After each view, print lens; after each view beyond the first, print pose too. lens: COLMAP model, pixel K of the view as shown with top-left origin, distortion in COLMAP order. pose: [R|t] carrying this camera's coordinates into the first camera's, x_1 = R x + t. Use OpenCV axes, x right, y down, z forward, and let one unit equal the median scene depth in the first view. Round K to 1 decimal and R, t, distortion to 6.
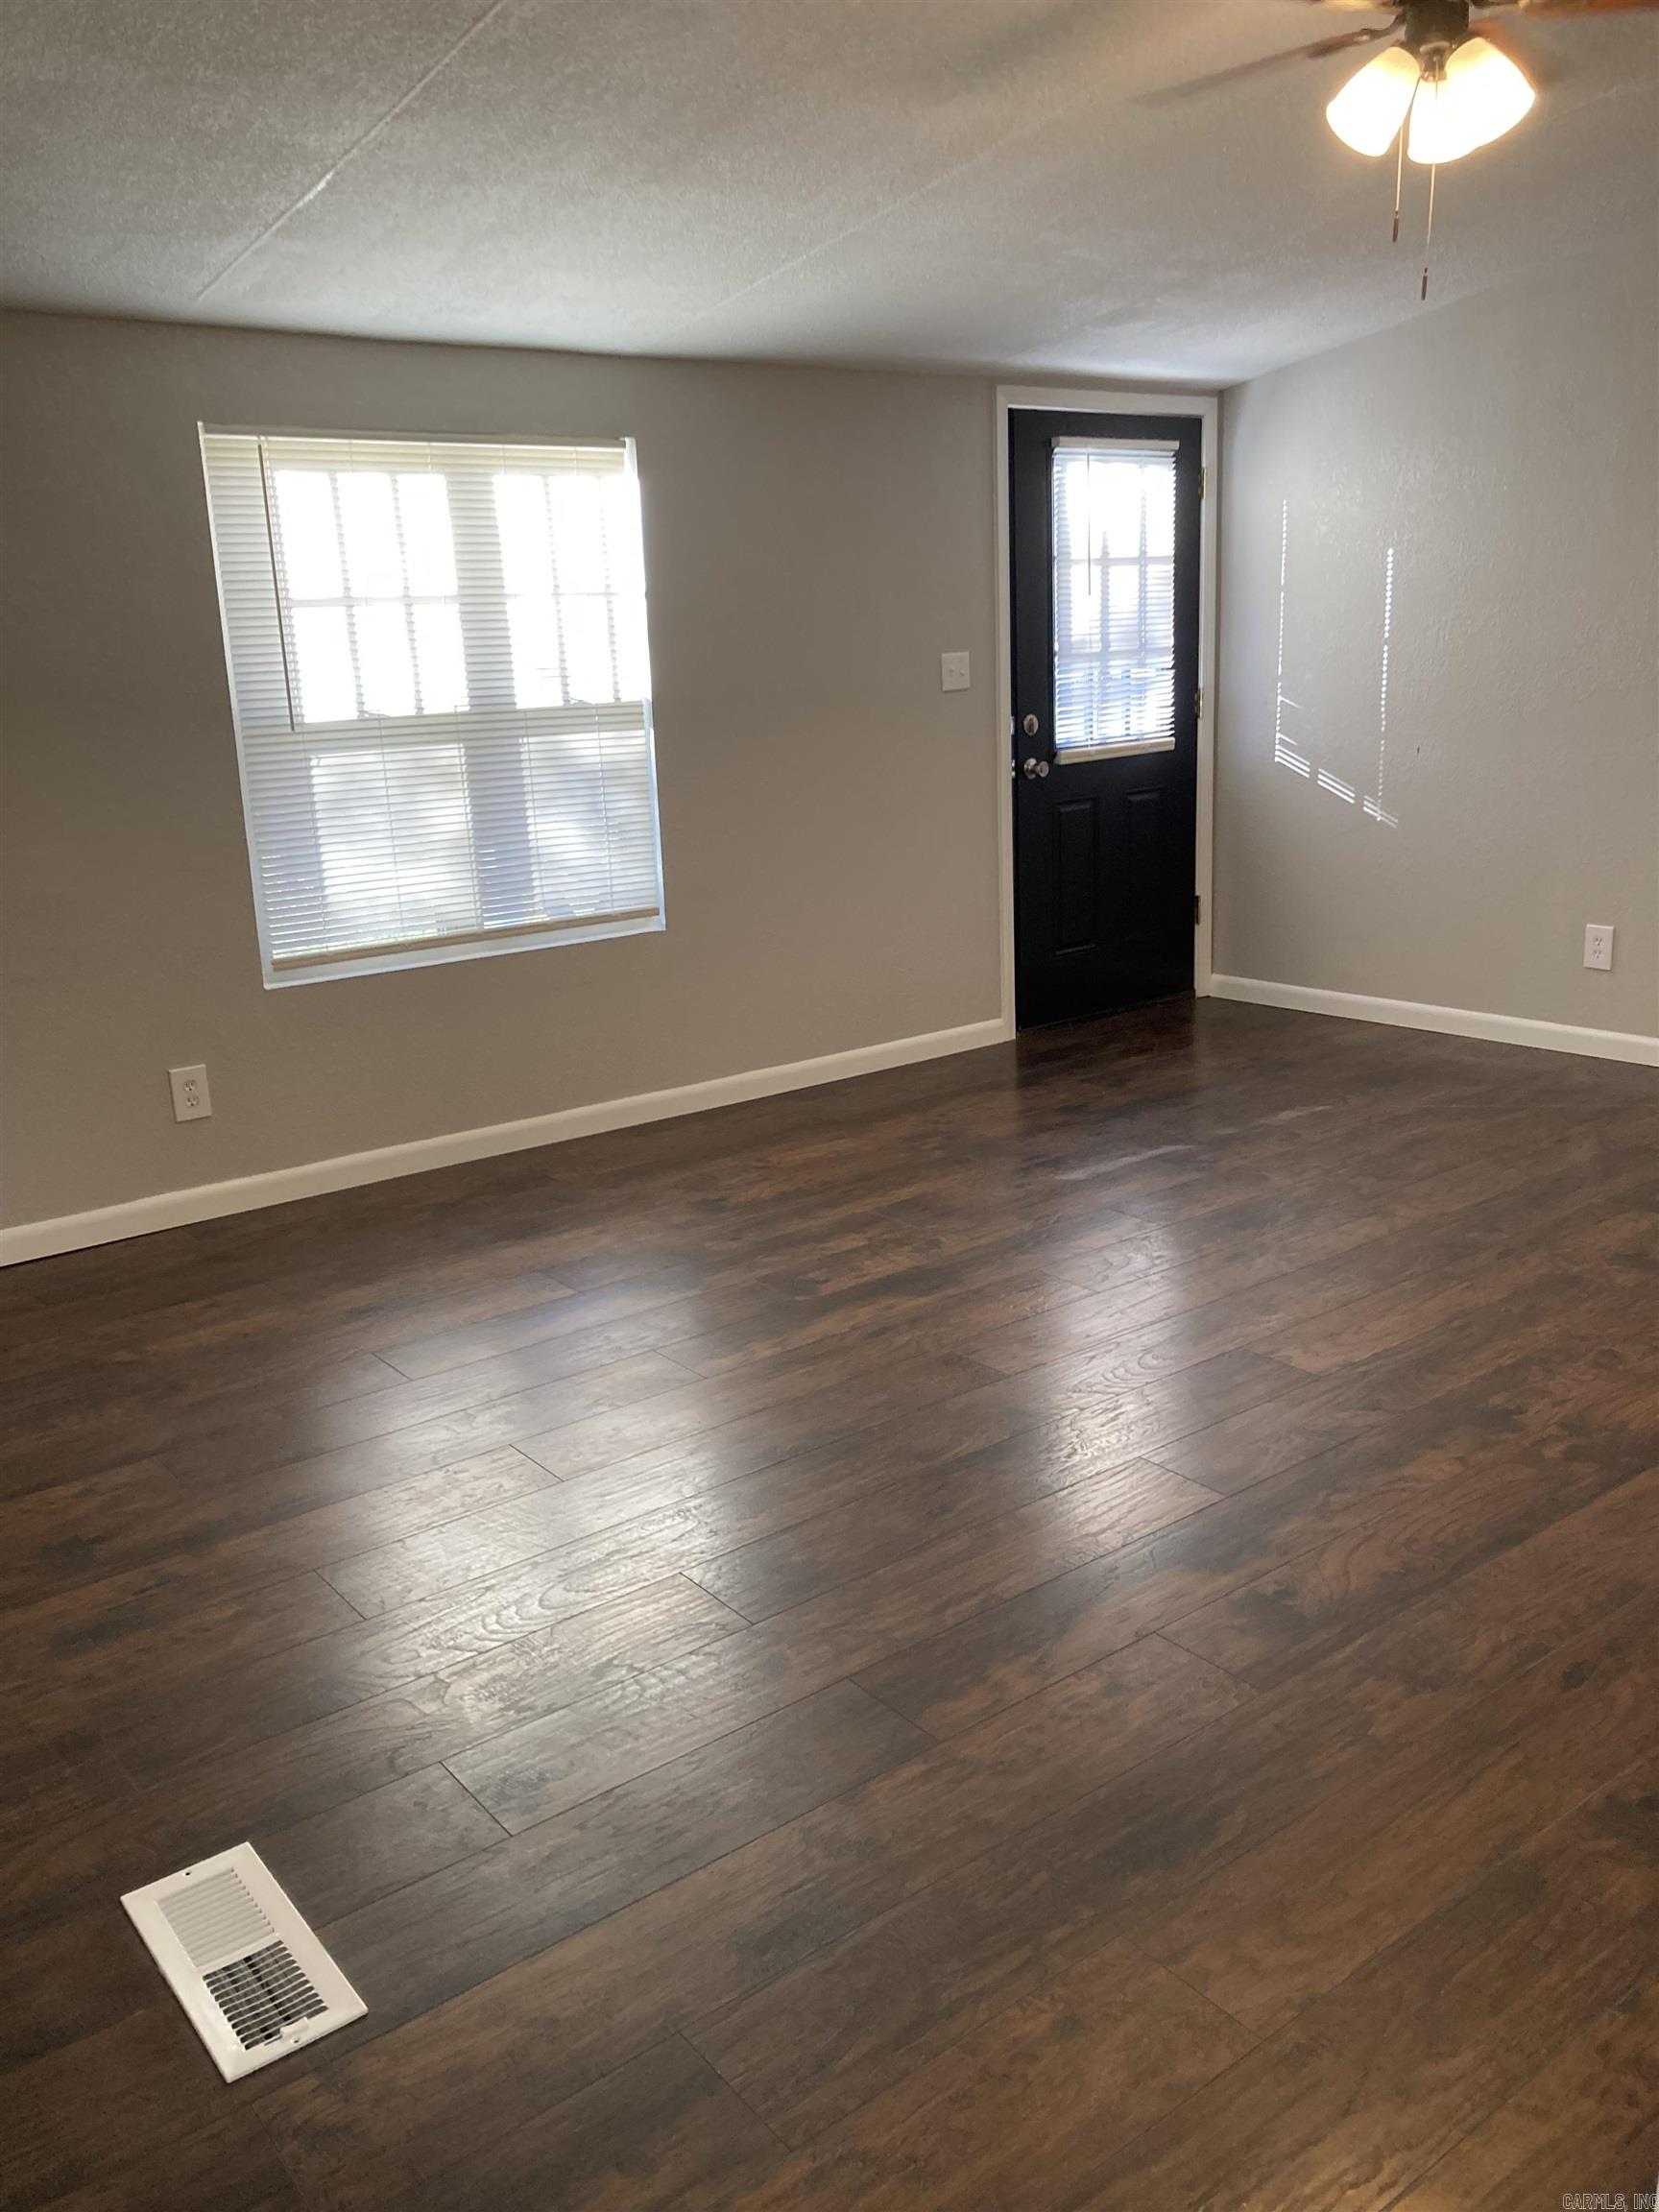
lens RADIAL K [[1807.6, 0, 850.0], [0, 1807.6, 1115.9], [0, 0, 1]] dist [0.029880, -0.025241]
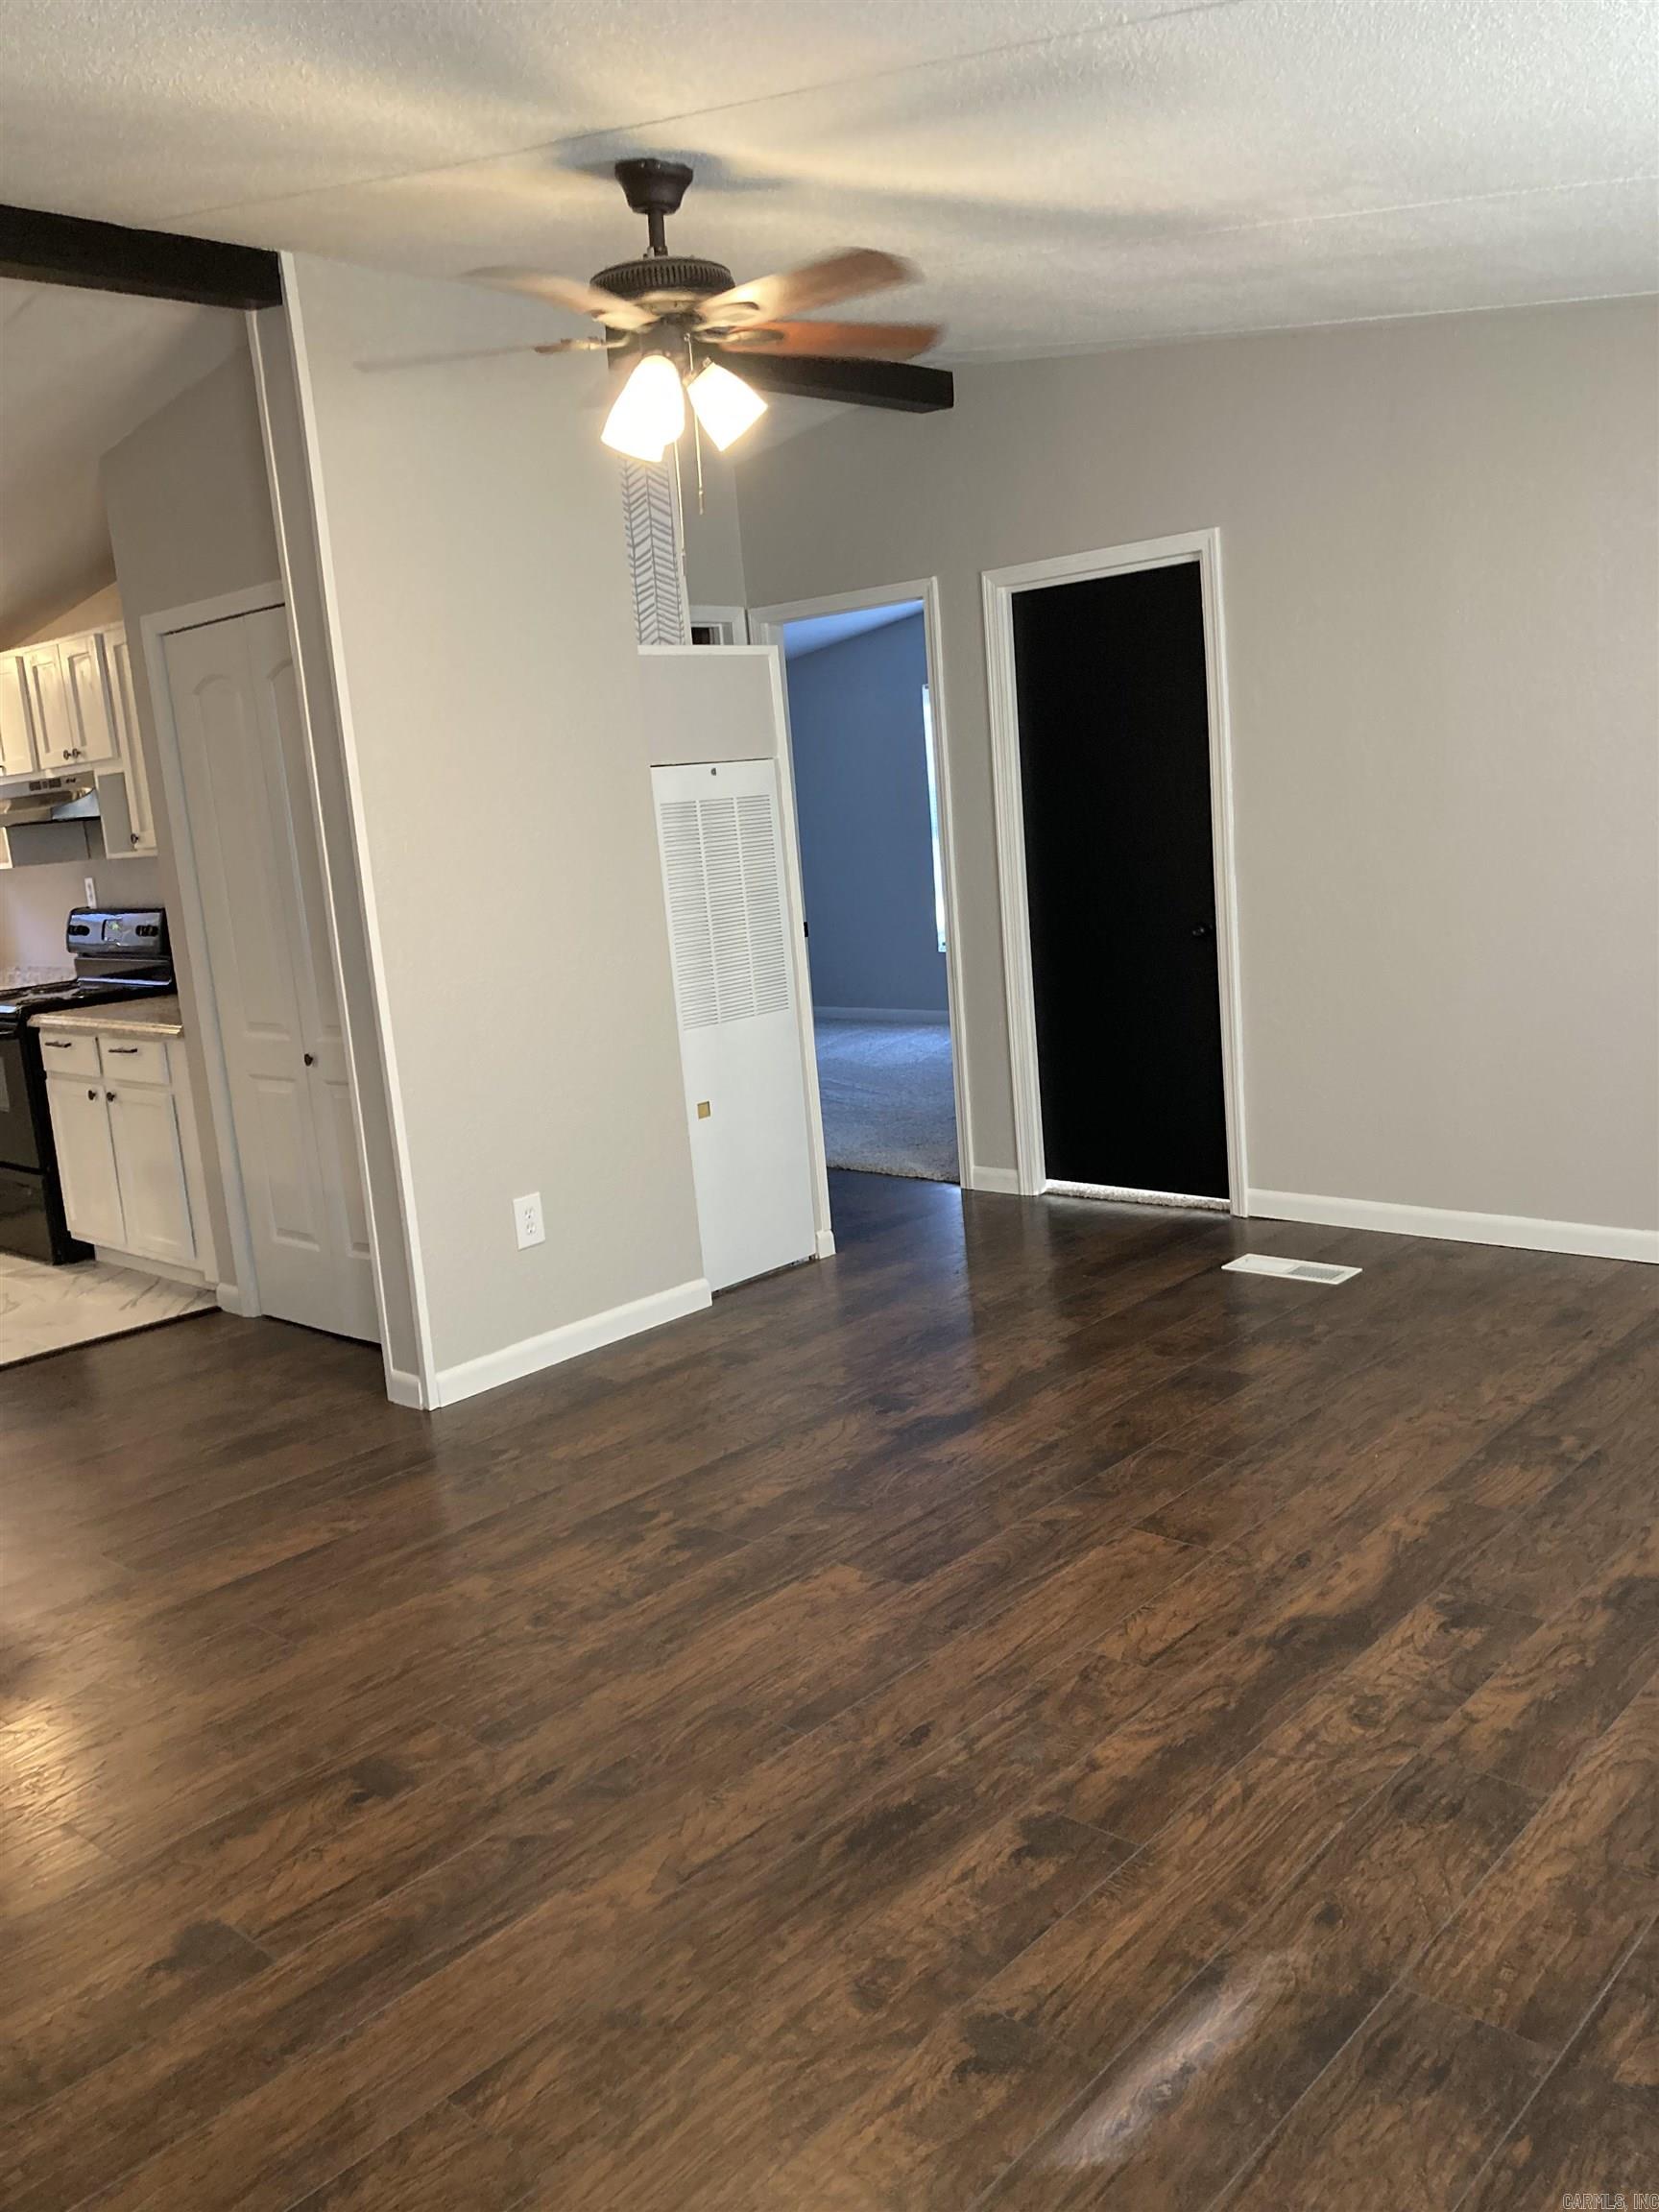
lens RADIAL K [[1807.6, 0, 832.9], [0, 1807.6, 1088.5], [0, 0, 1]] dist [0.029880, -0.025241]
pose [[-0.979249, 0.145145, -0.141435, 0.348065], [0.072448, 0.902495, 0.424563, -0.506676], [0.189267, 0.405506, -0.894283, 1.715879]]
